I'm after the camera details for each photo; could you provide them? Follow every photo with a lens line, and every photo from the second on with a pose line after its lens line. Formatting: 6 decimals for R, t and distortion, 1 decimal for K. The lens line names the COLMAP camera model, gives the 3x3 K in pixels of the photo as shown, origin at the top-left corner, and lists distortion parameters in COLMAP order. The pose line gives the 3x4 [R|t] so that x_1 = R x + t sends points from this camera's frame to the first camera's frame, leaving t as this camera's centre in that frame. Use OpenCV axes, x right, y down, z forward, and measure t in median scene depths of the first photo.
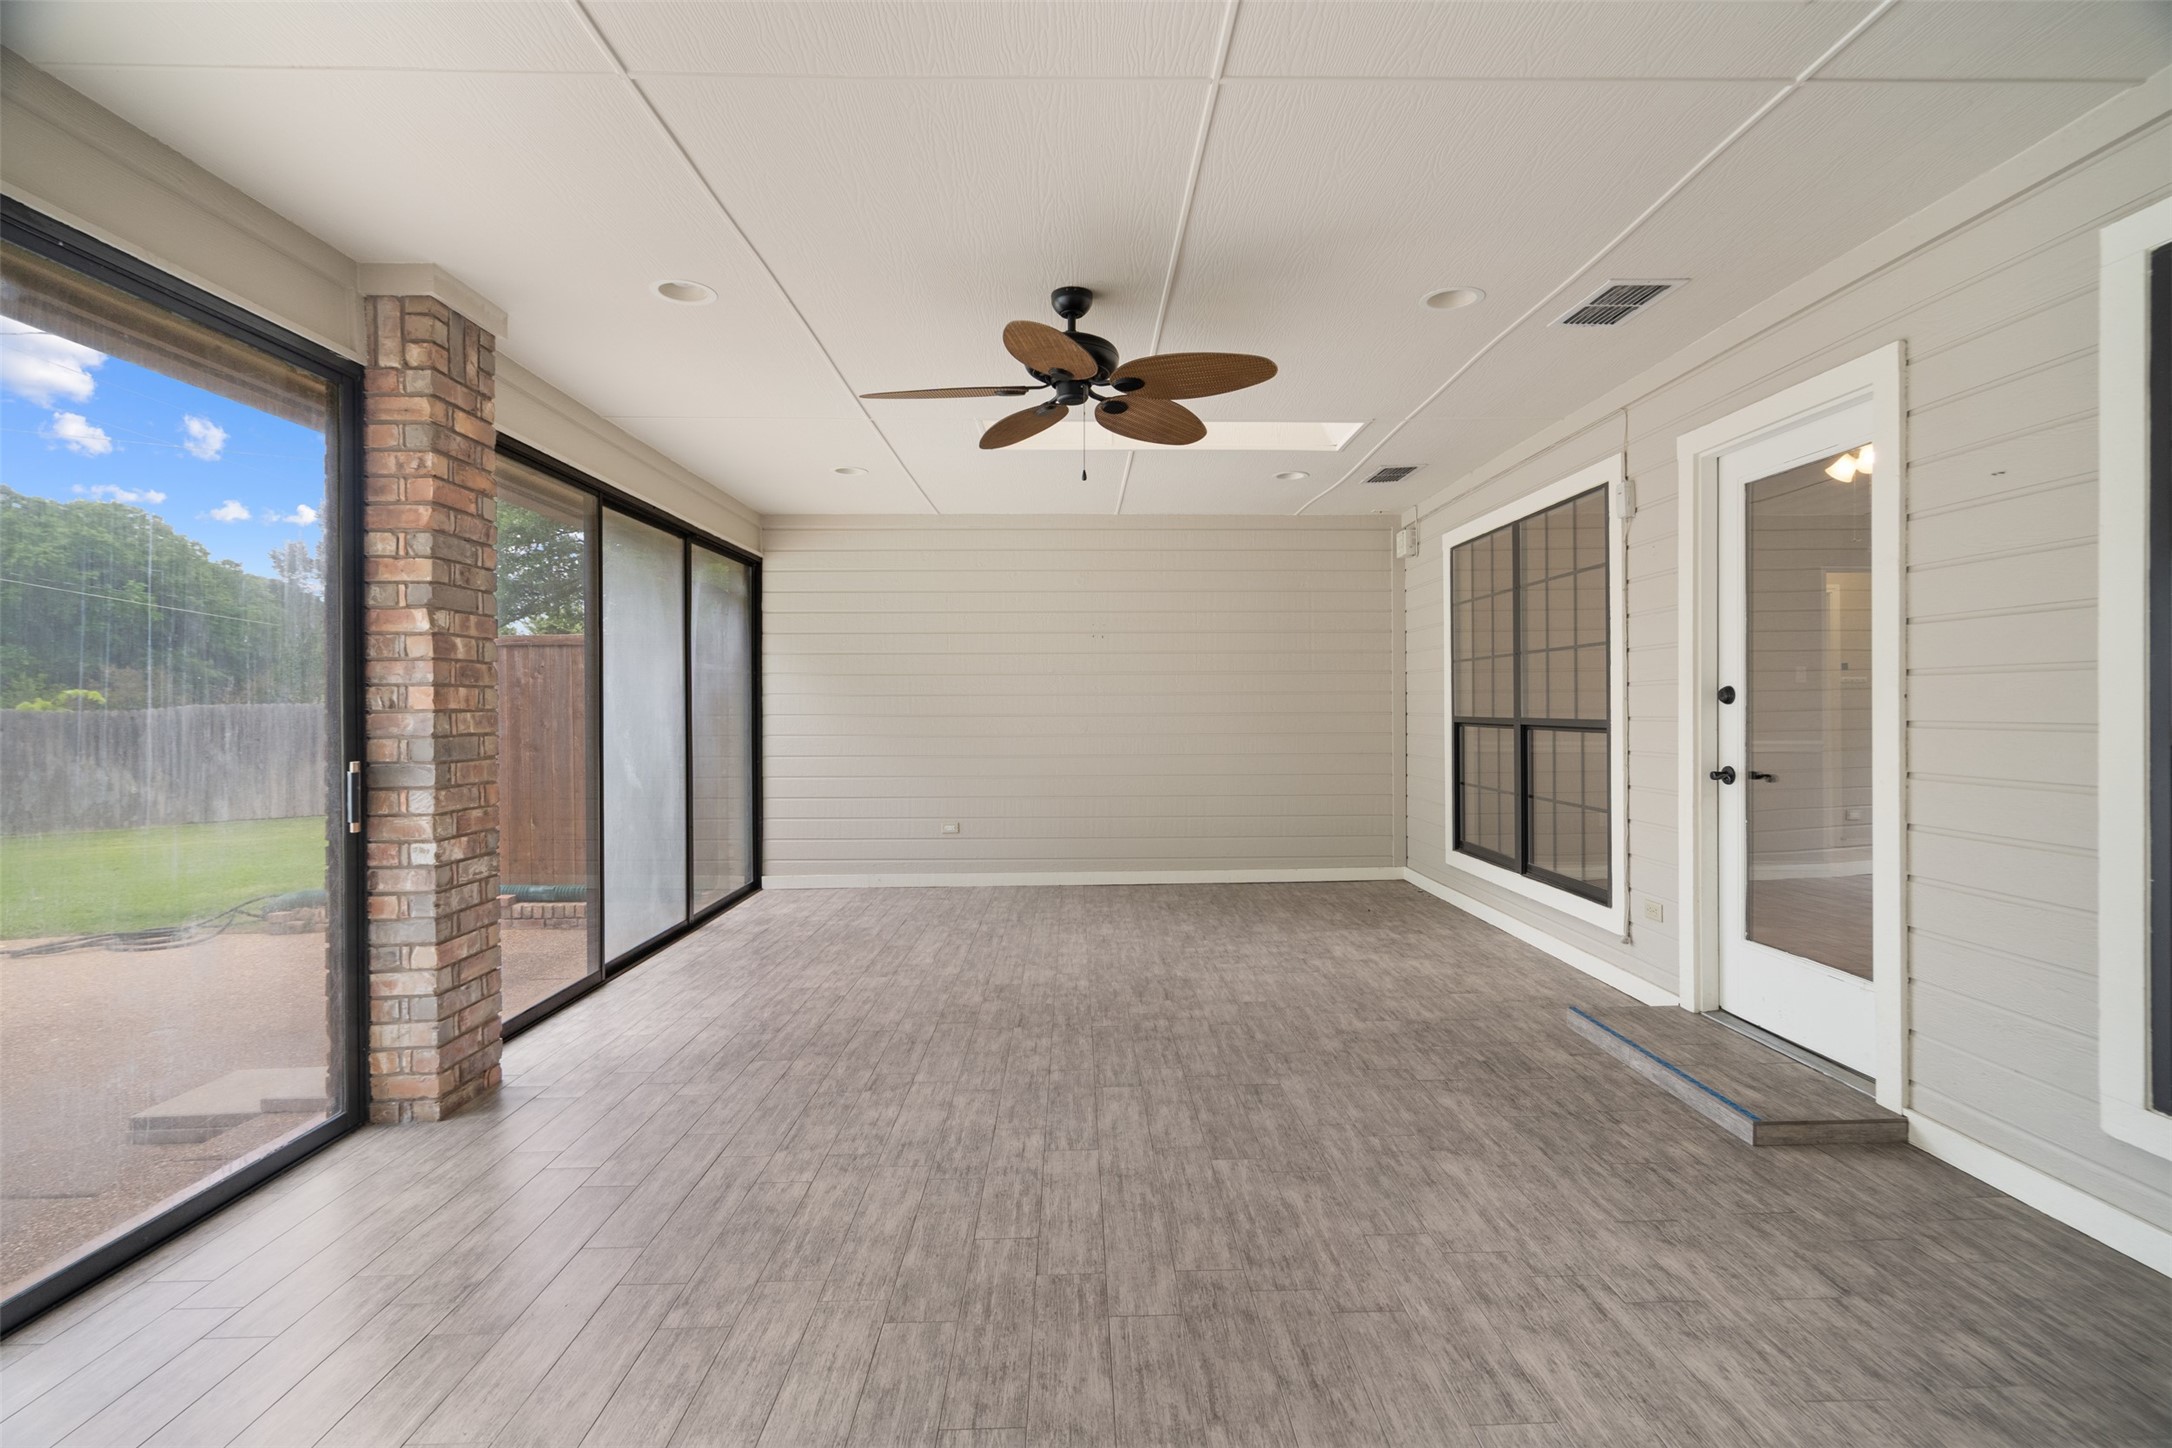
lens RADIAL K [[987.2, 0, 1089.8], [0, 987.2, 709.3], [0, 0, 1]] dist [-0.002483, 0.001153]
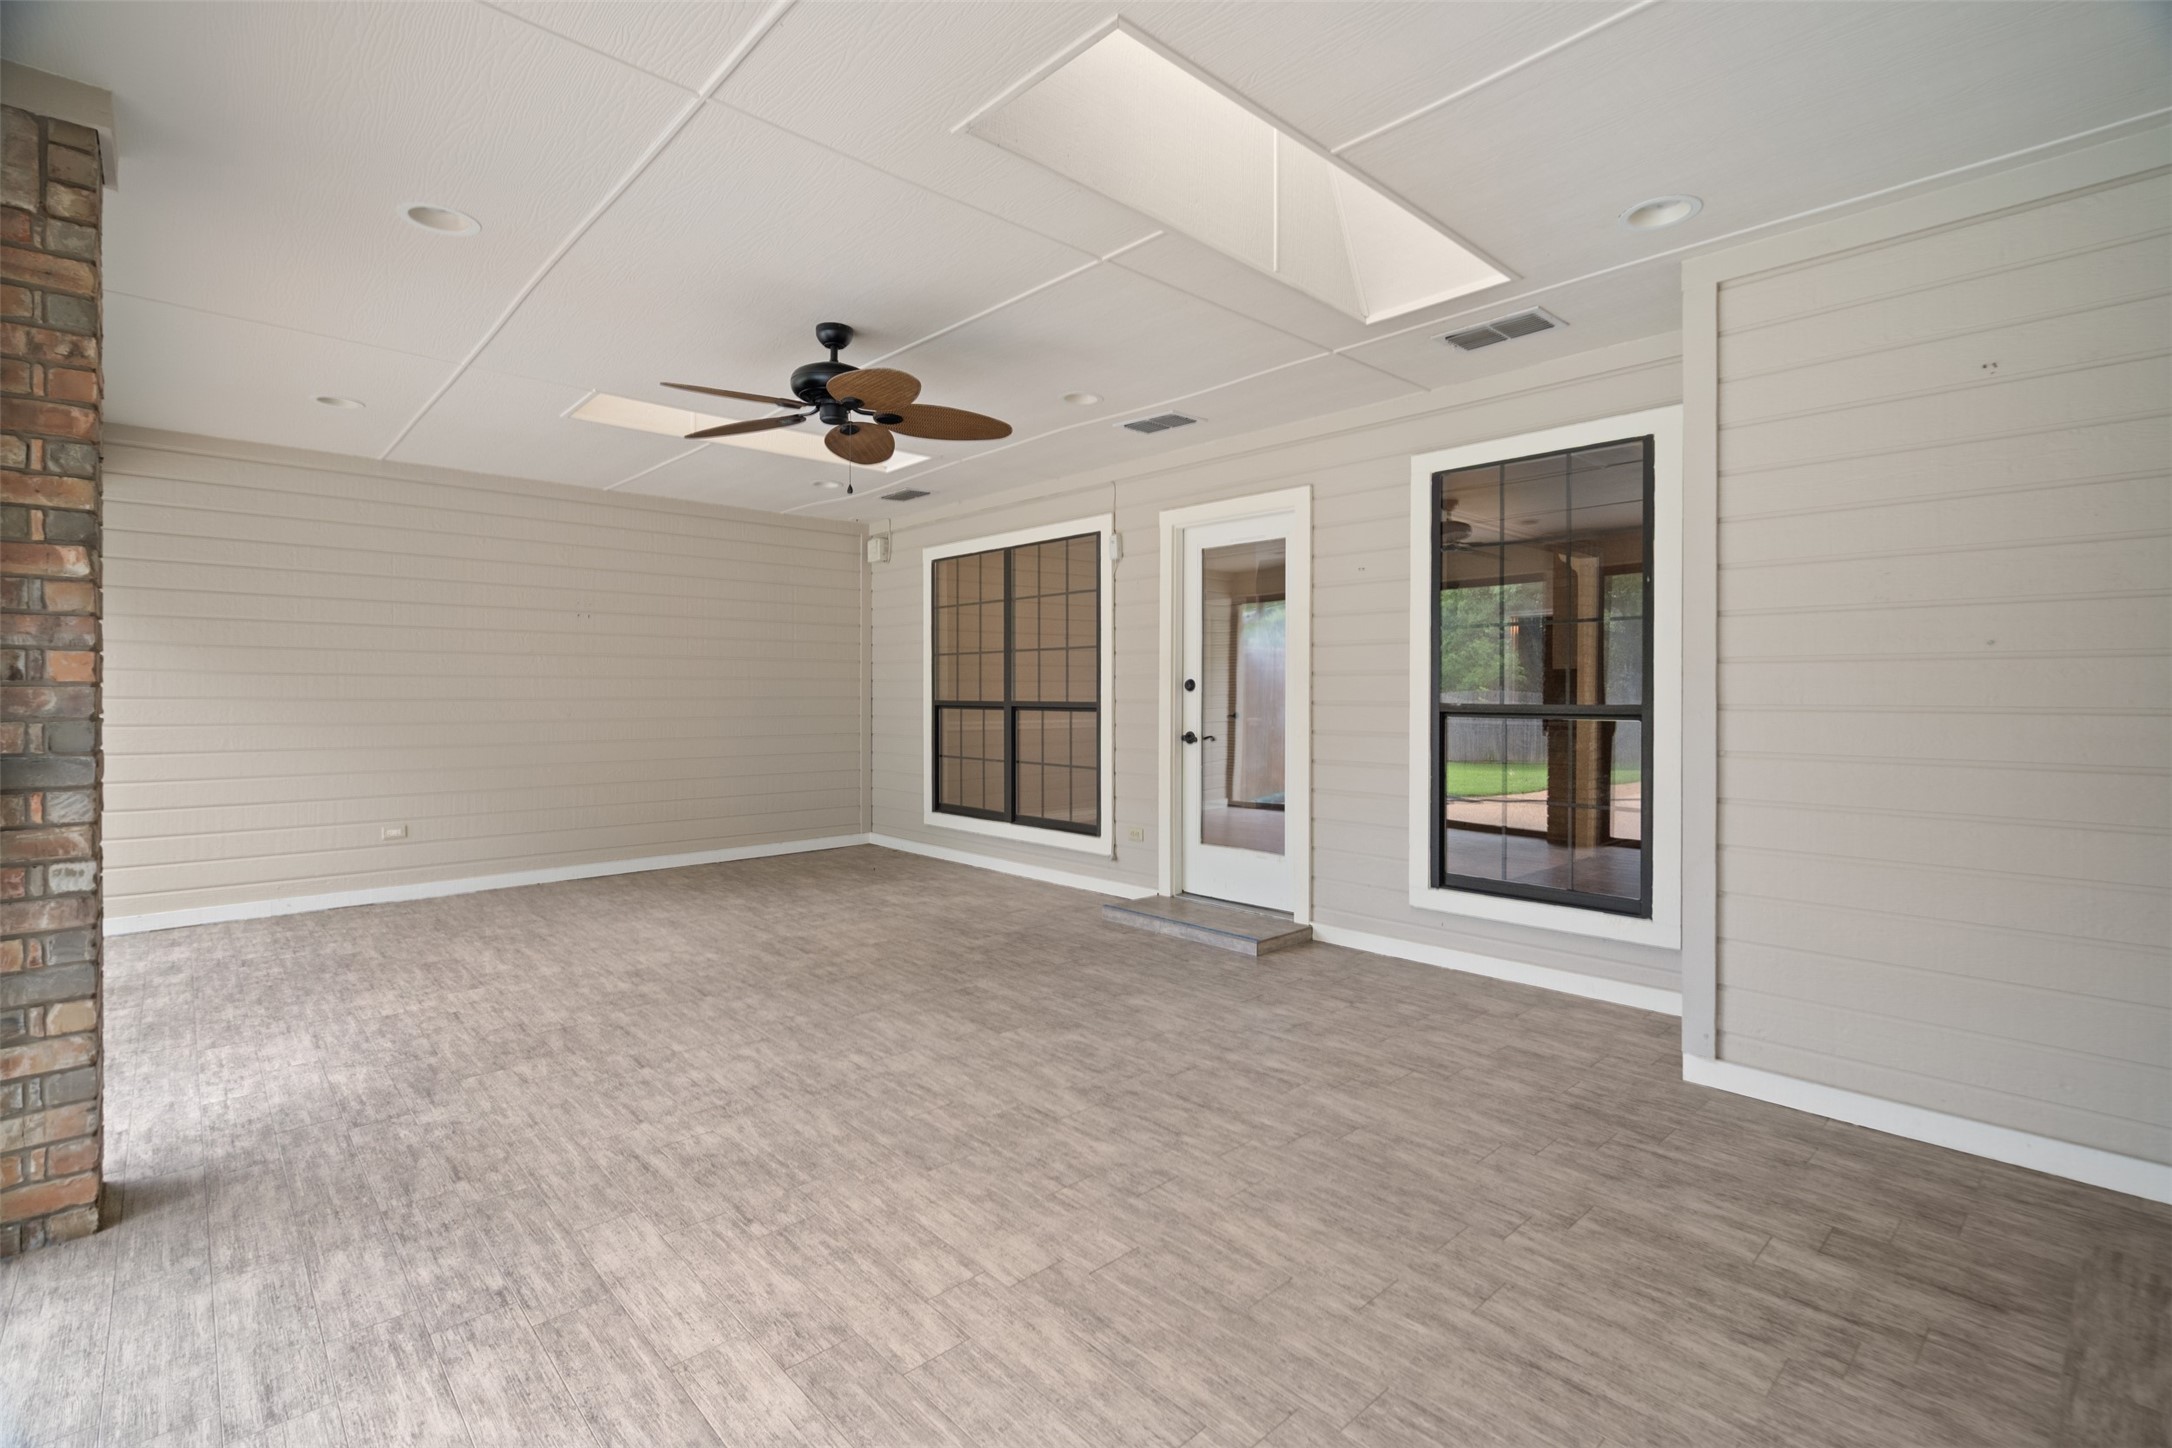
lens RADIAL K [[997.5, 0, 1077.7], [0, 997.5, 695.0], [0, 0, 1]] dist [-0.002050, 0.001085]
pose [[0.752275, 0.006516, 0.658817, -0.595500], [-0.004577, 0.999979, -0.004664, 0.009710], [-0.658833, 0.000493, 0.752289, -0.059799]]
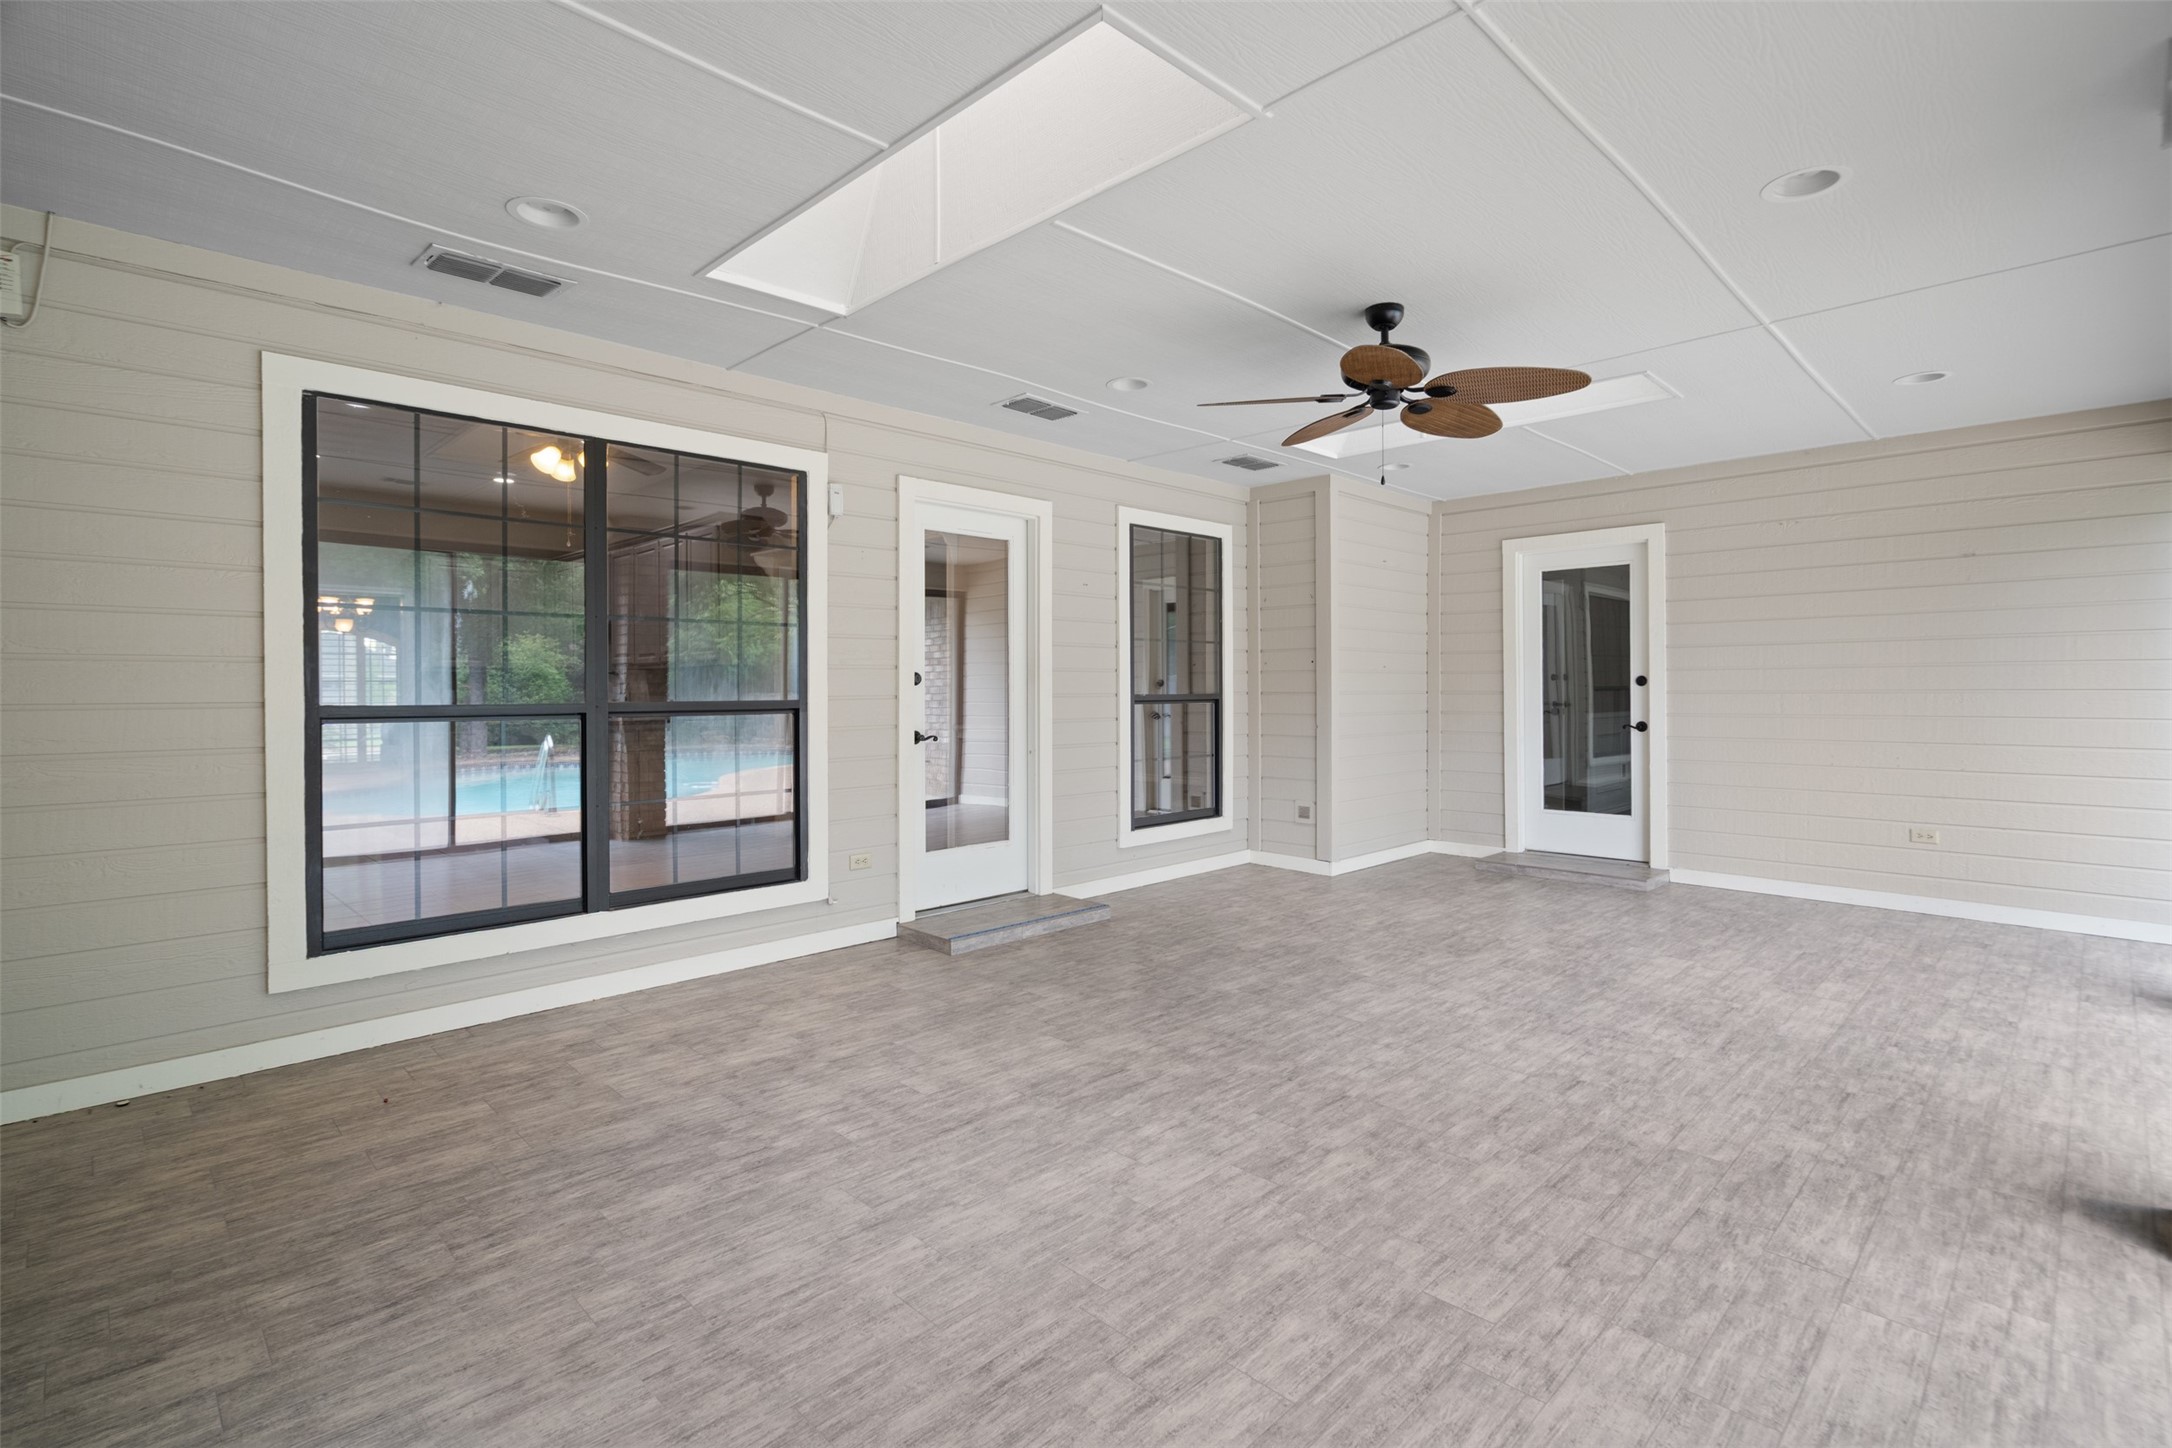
lens RADIAL K [[1018.2, 0, 1095.9], [0, 1018.2, 690.2], [0, 0, 1]] dist [-0.000667, -0.000221]
pose [[-0.697213, 0.008477, 0.716814, -0.638797], [0.010488, 0.999944, -0.001623, 0.006938], [-0.716788, 0.006386, -0.697262, 2.131875]]
